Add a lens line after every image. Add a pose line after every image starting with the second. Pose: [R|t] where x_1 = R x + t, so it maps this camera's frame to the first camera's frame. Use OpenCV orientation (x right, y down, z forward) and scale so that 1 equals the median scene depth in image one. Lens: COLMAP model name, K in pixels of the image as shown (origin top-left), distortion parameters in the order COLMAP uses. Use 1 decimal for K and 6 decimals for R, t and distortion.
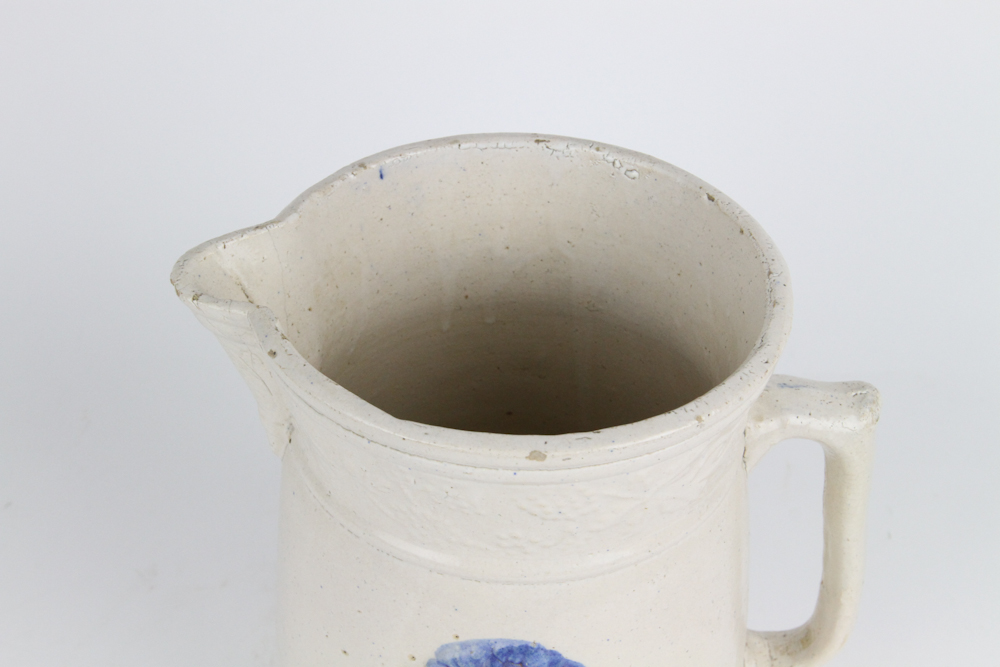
lens RADIAL K [[1507.7, 0, 524.0], [0, 1507.7, 334.8], [0, 0, 1]] dist [-0.023473, -0.032641]
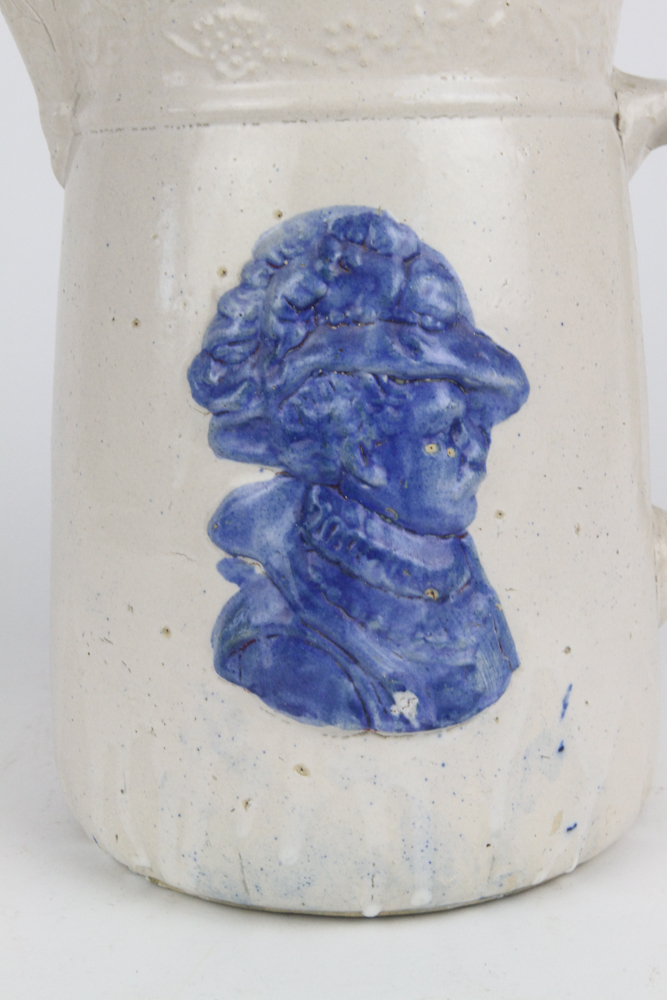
lens RADIAL K [[1473.1, 0, 332.4], [0, 1473.1, 517.8], [0, 0, 1]] dist [-0.001234, -0.008214]
pose [[0.999035, -0.043390, 0.006860, -0.029353], [0.042033, 0.898813, -0.436312, 0.671634], [0.012766, 0.436179, 0.899769, 0.385761]]
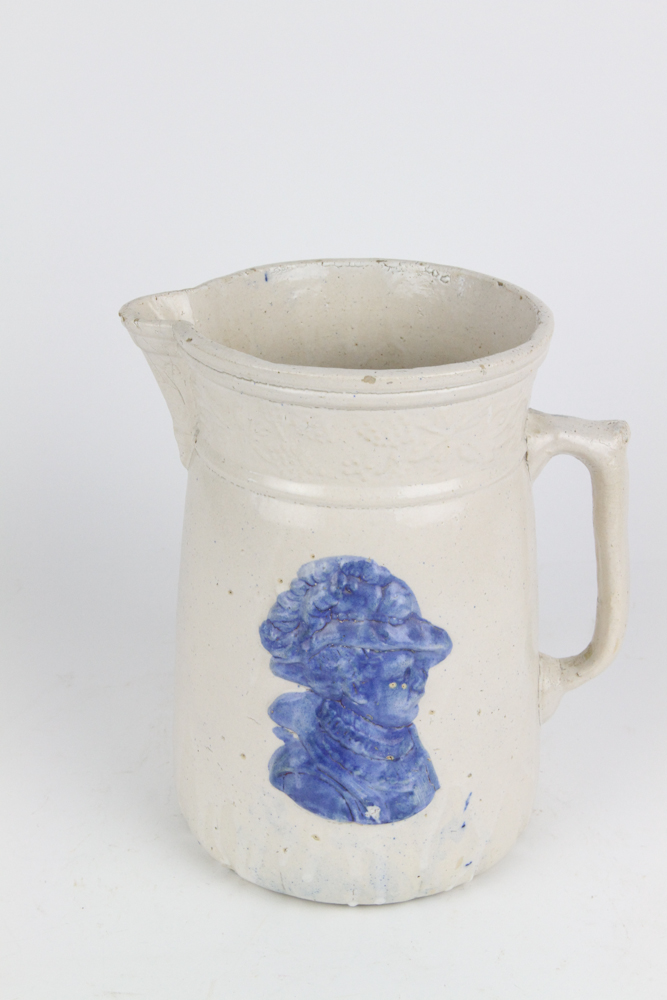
lens RADIAL K [[1507.7, 0, 333.5], [0, 1507.7, 500.0], [0, 0, 1]] dist [-0.023473, -0.032641]
pose [[0.999018, 0.004735, -0.044060, 0.034132], [-0.015131, 0.970967, -0.238734, 0.477870], [0.041651, 0.239167, 0.970085, -0.344387]]
